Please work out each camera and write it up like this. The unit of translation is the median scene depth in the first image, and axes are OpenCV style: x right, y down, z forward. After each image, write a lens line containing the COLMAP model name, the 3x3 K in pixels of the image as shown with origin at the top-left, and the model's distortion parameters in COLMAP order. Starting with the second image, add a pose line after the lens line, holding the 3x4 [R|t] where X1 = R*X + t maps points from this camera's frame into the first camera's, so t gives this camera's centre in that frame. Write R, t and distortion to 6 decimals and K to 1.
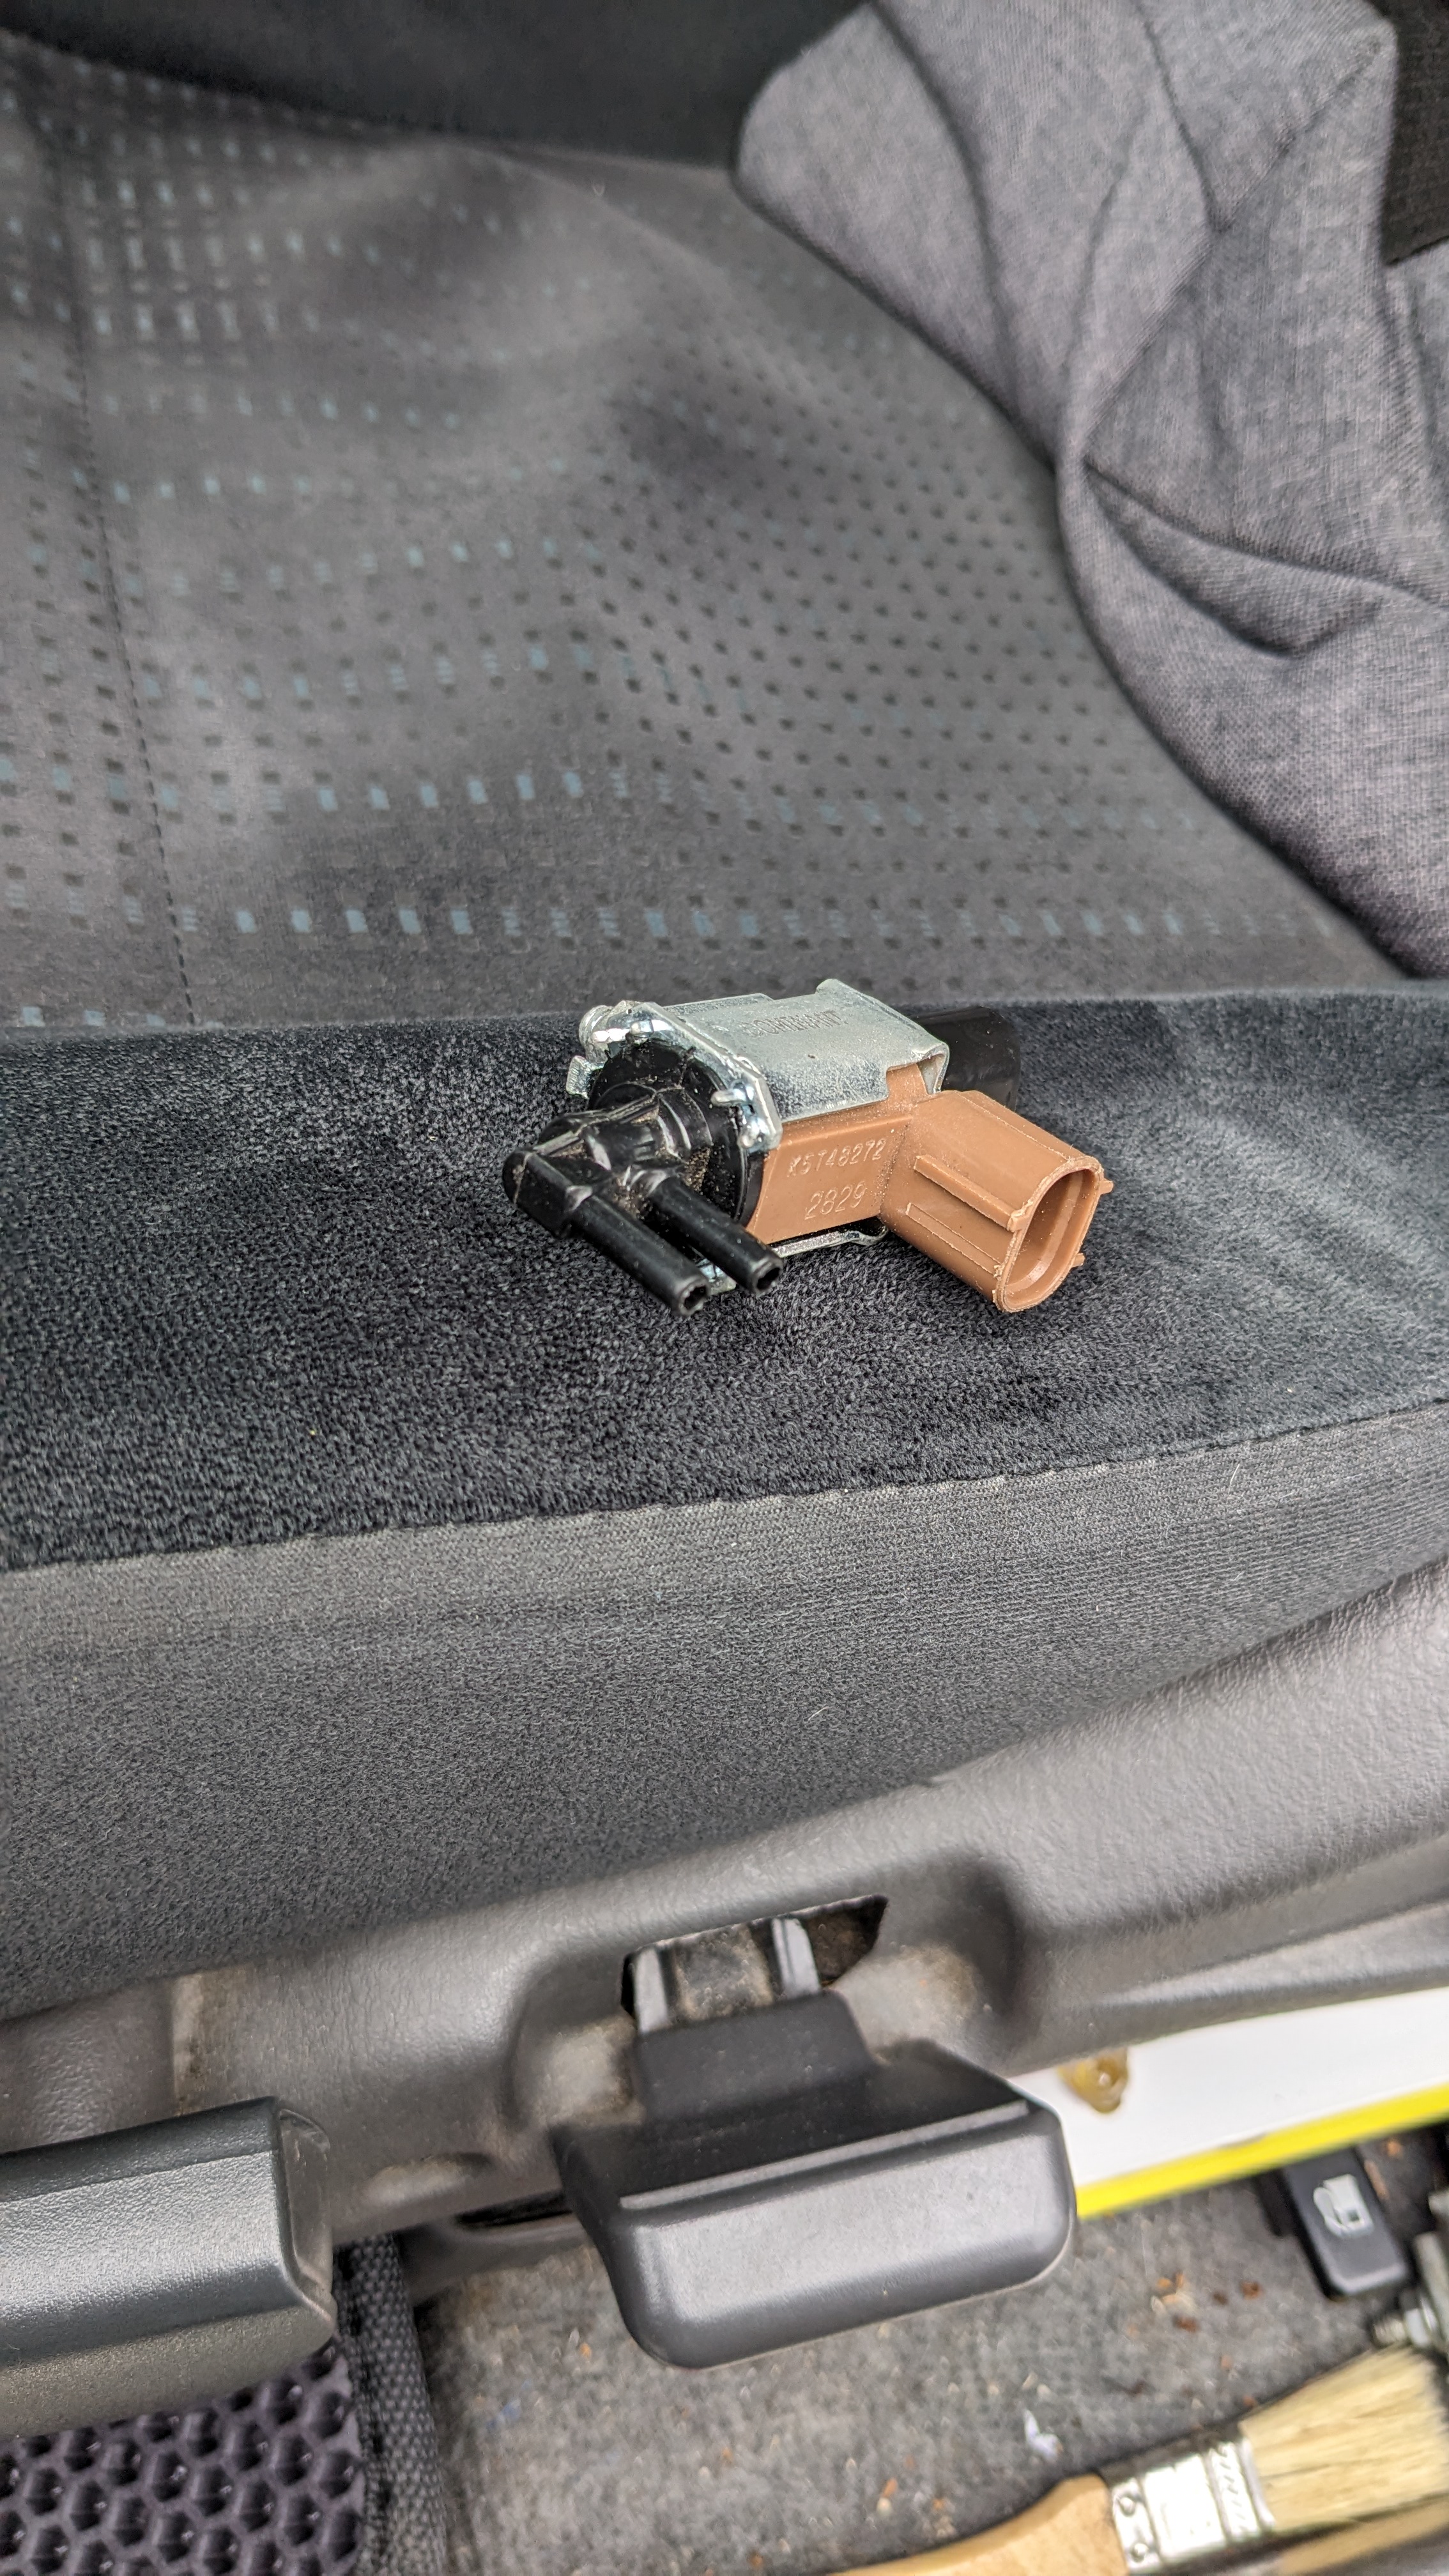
lens RADIAL K [[2001.0, 0, 759.1], [0, 2001.0, 1280.0], [0, 0, 1]] dist [0.041745, -0.097125]
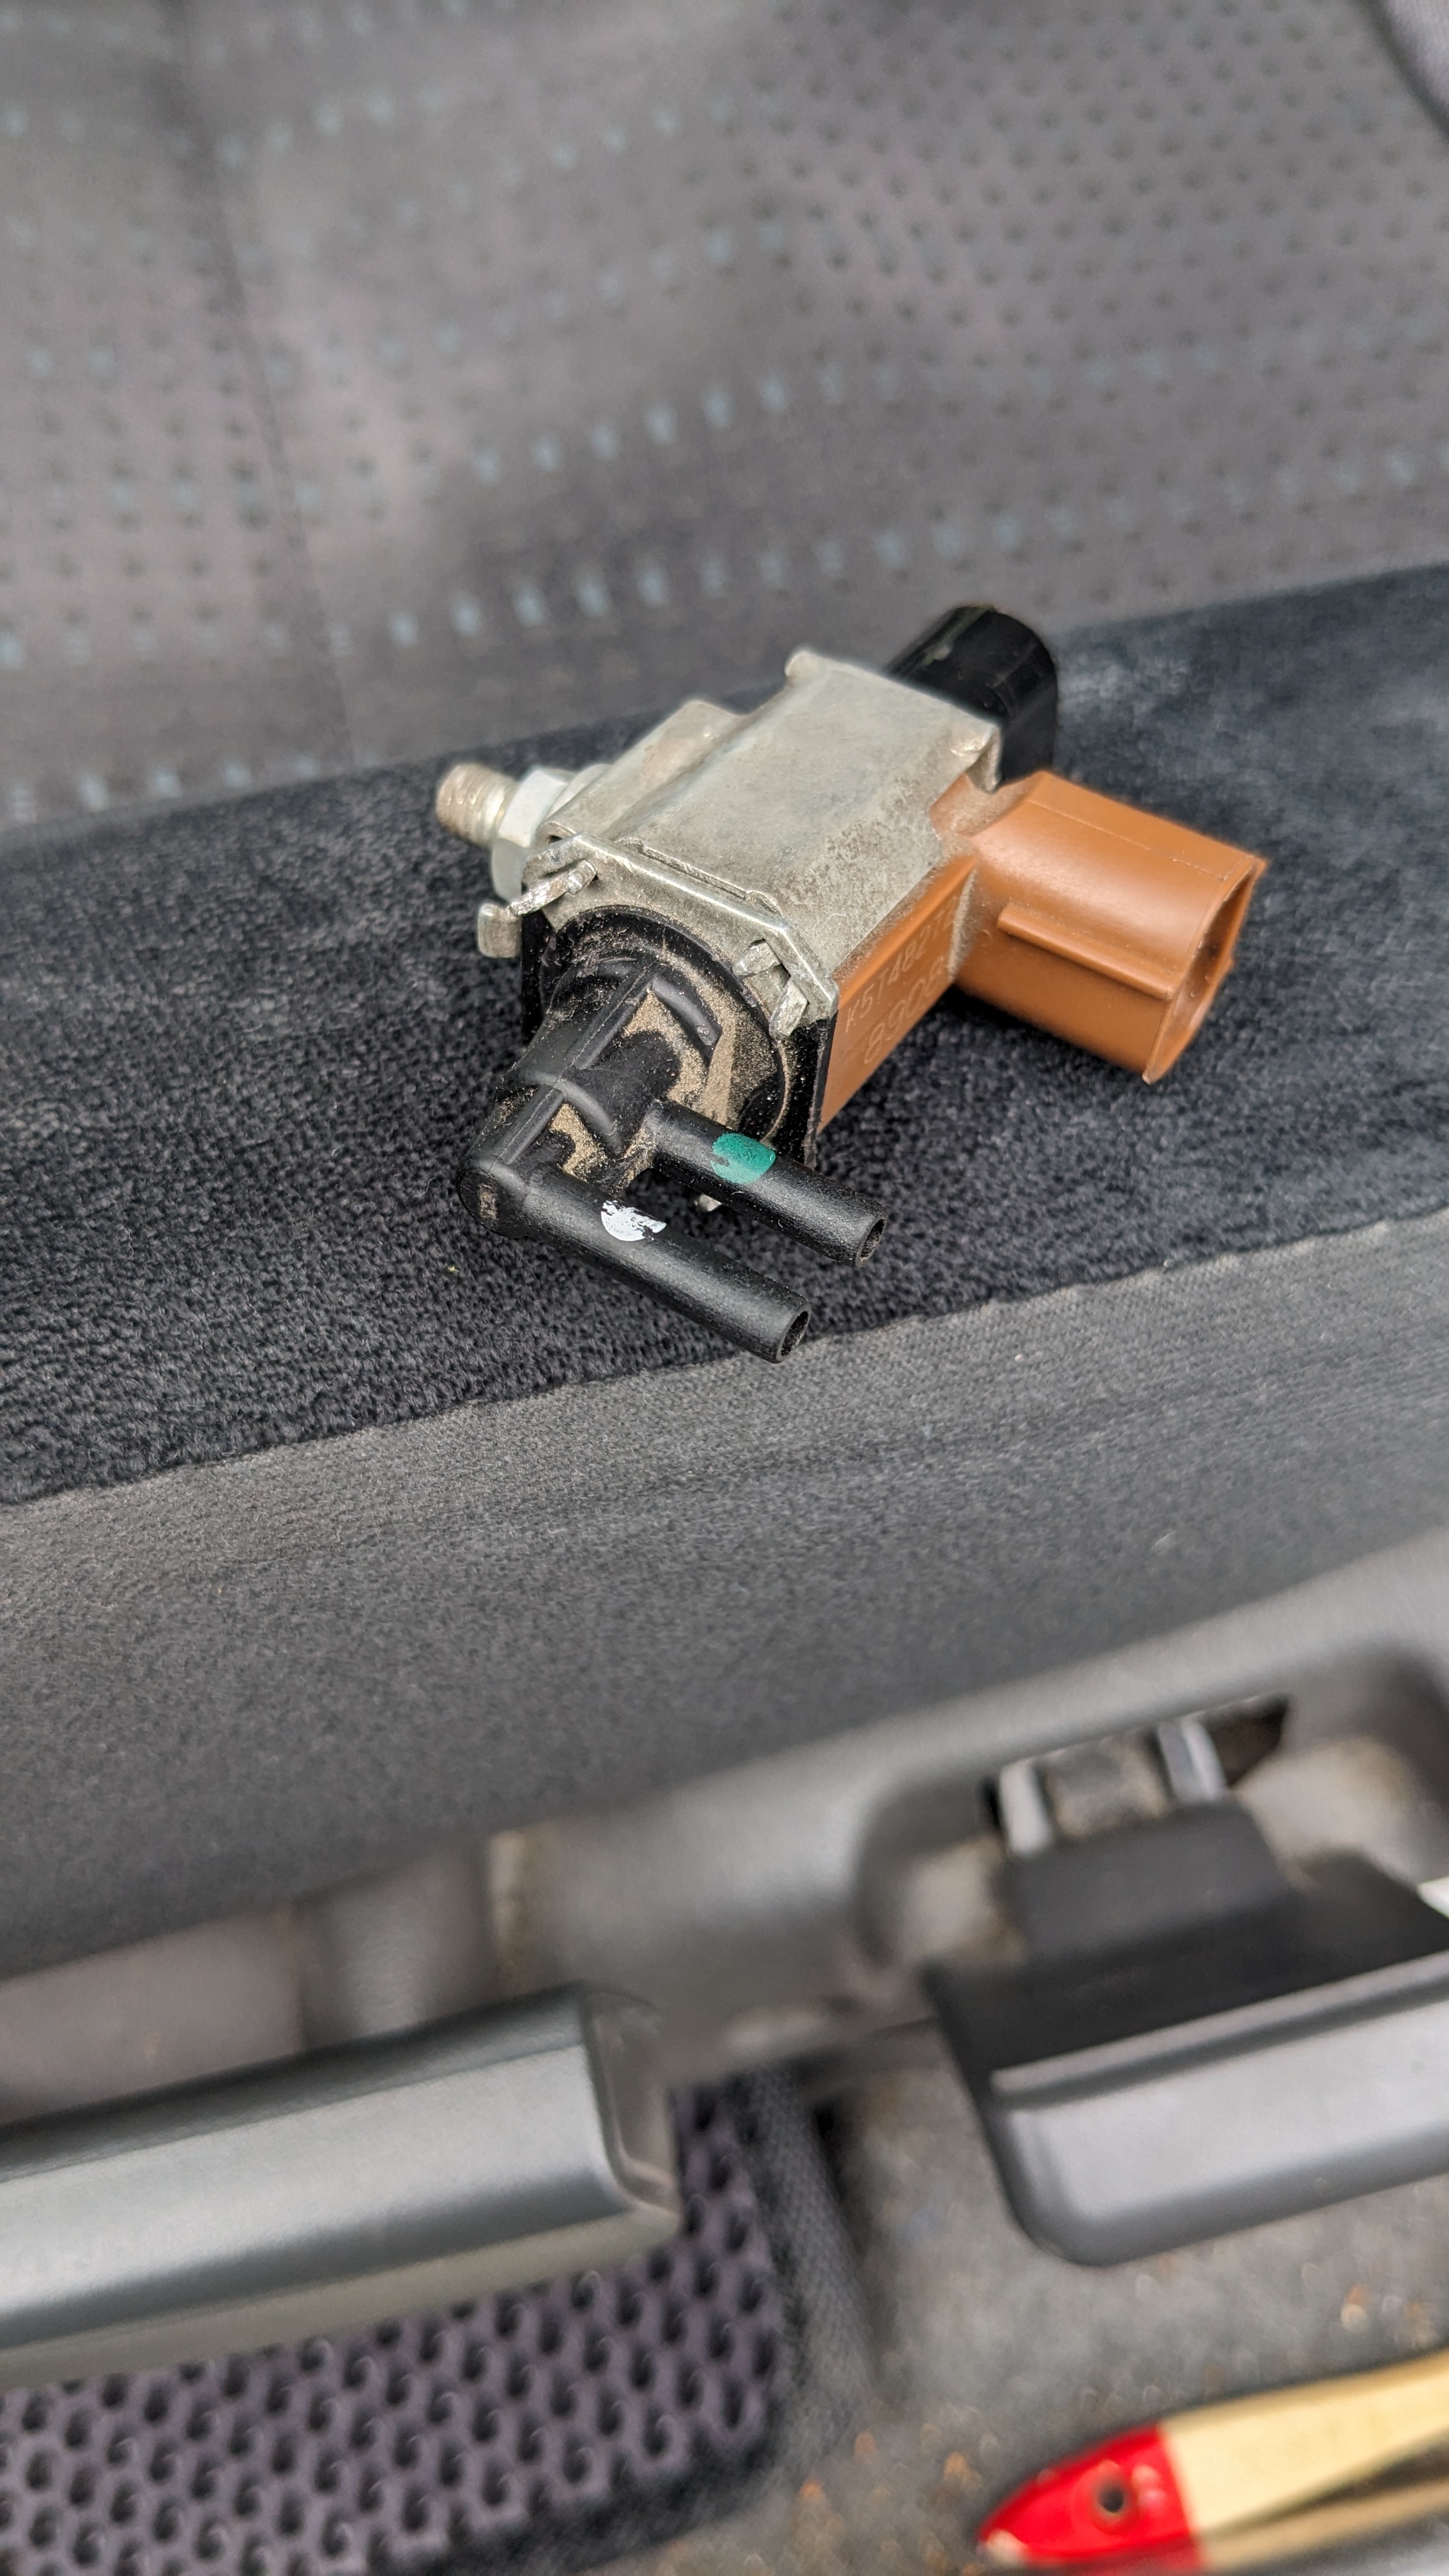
lens RADIAL K [[2053.2, 0, 687.3], [0, 2053.2, 1228.4], [0, 0, 1]] dist [0.040703, -0.106184]
pose [[0.970997, -0.097086, -0.218494, 0.022901], [0.124126, 0.985740, 0.113619, -0.011936], [0.204347, -0.137444, 0.969201, 0.125370]]
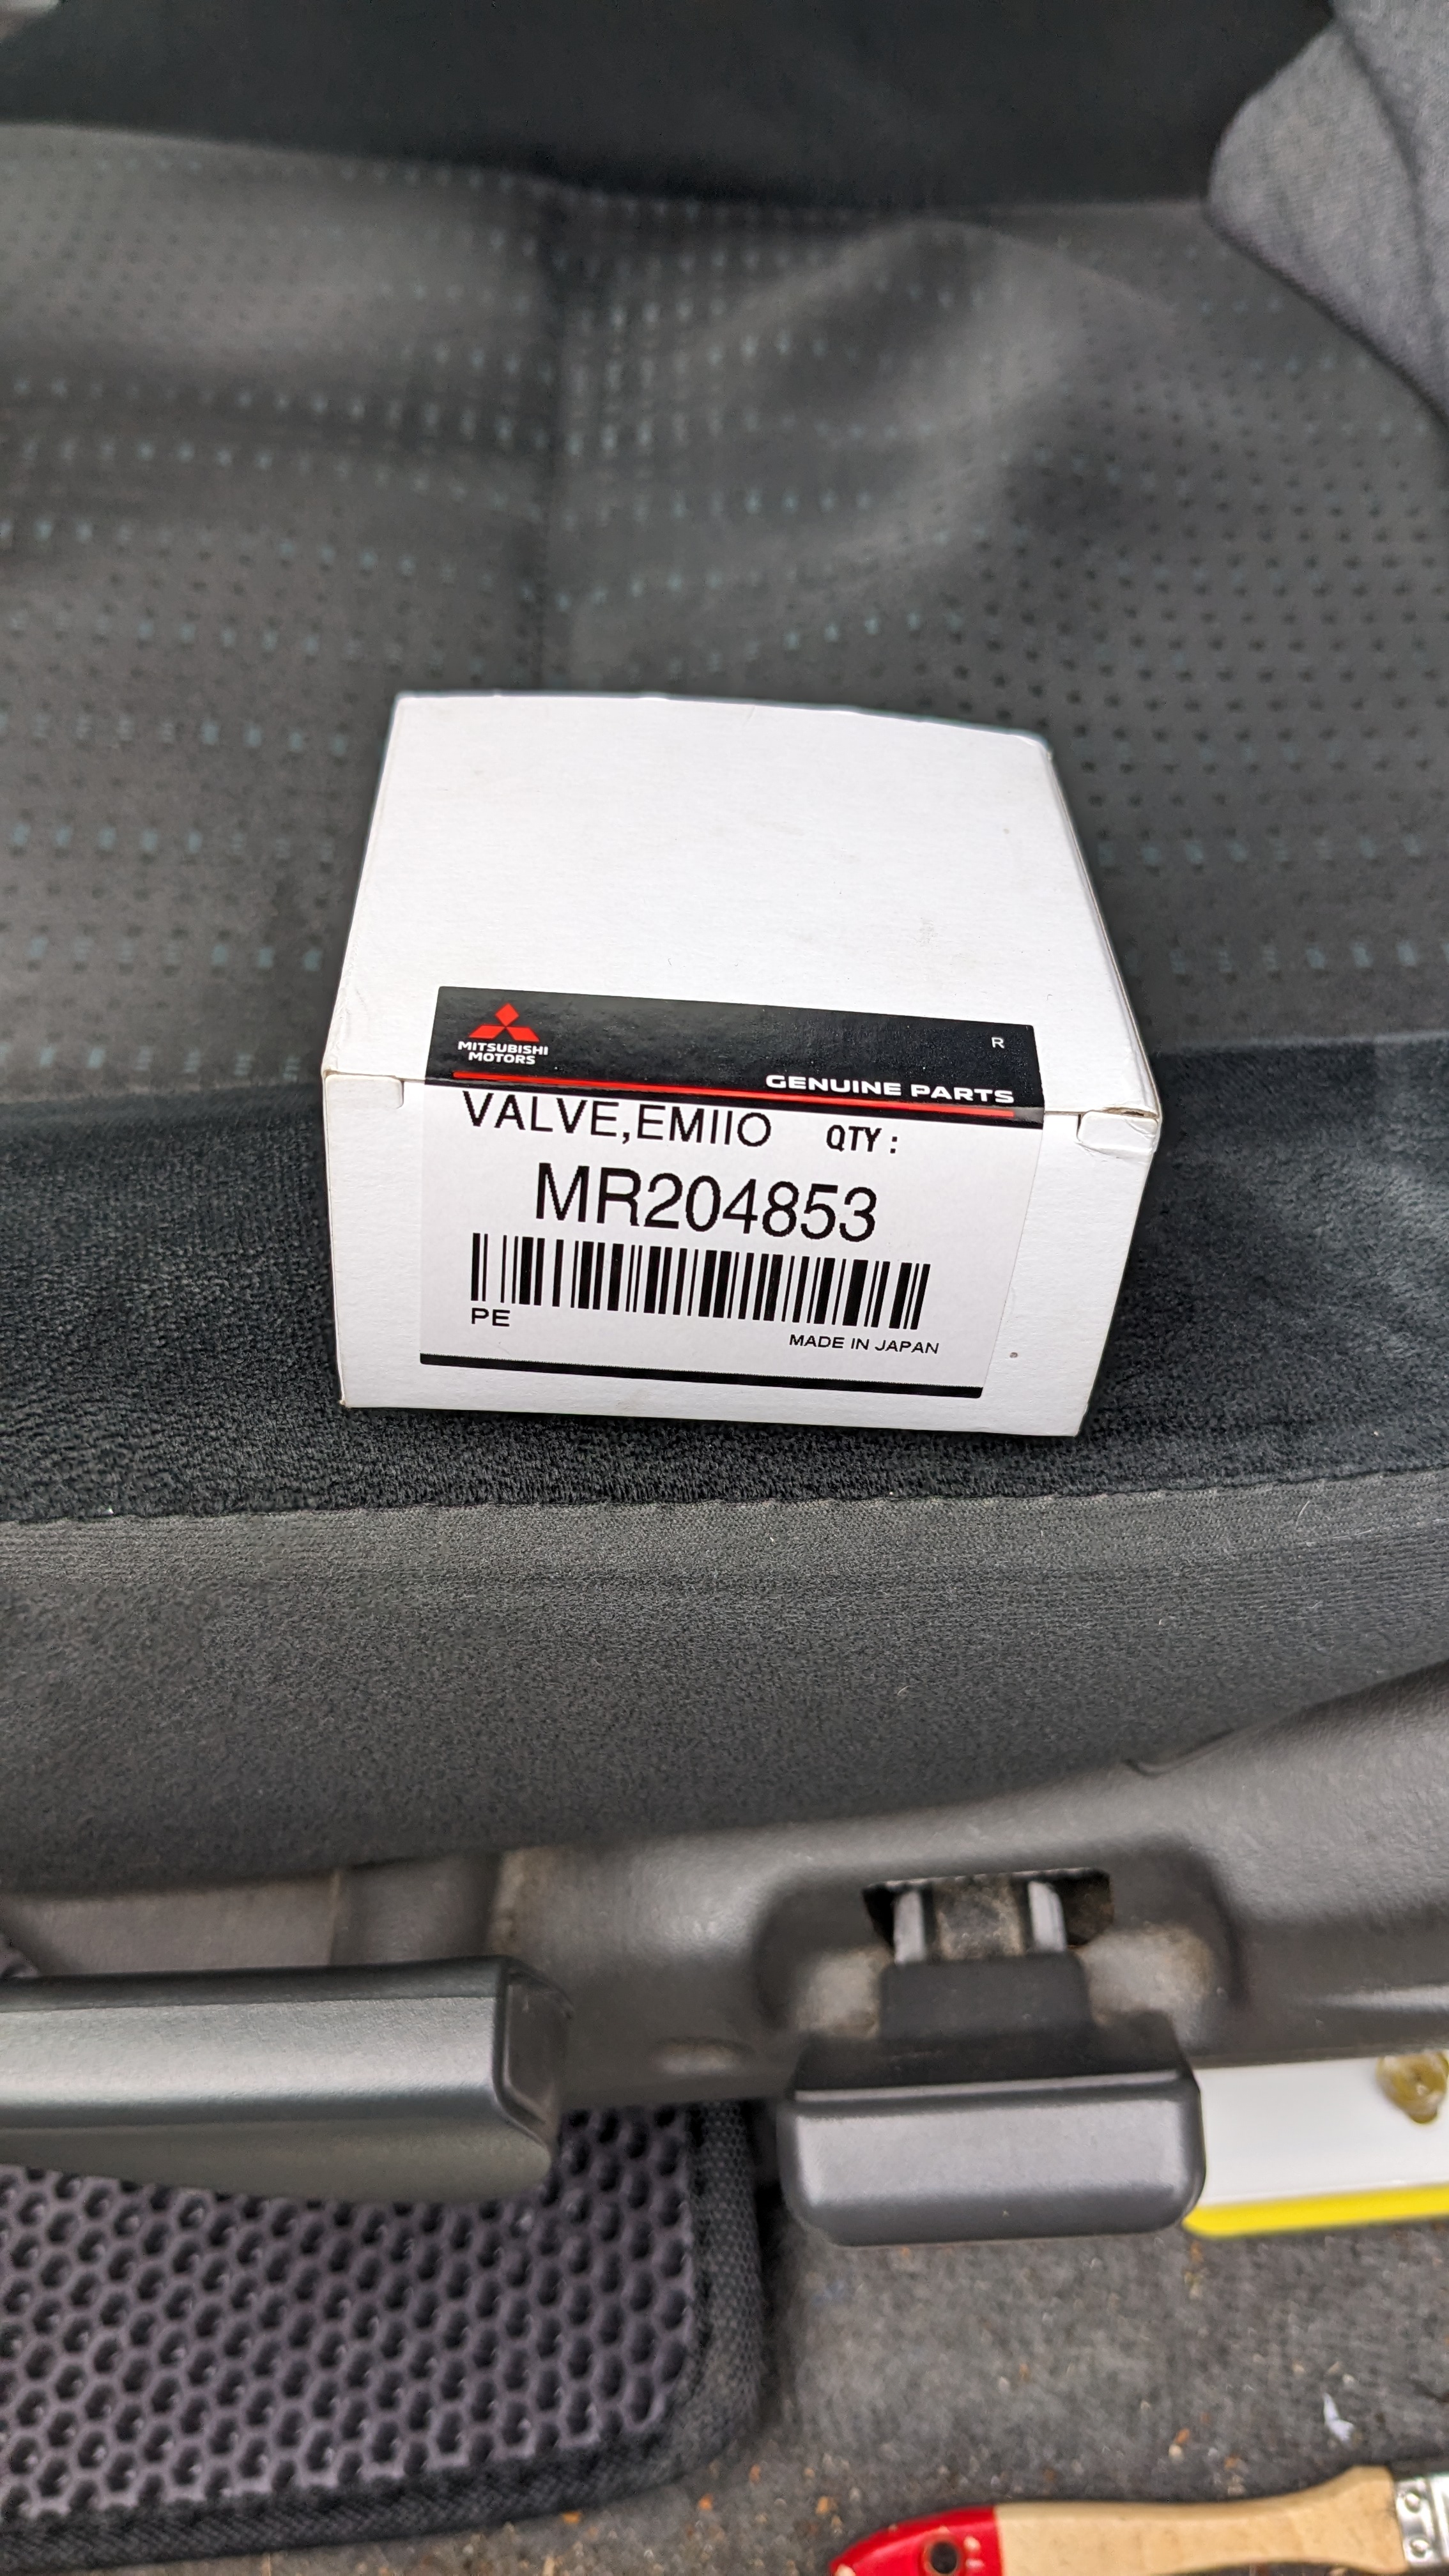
lens RADIAL K [[1970.7, 0, 762.2], [0, 1970.7, 1279.4], [0, 0, 1]] dist [0.052445, -0.100682]
pose [[0.941230, 0.034867, -0.335962, 0.206885], [-0.029394, 0.999340, 0.021362, -0.025738], [0.336485, -0.010231, 0.941633, -0.056731]]
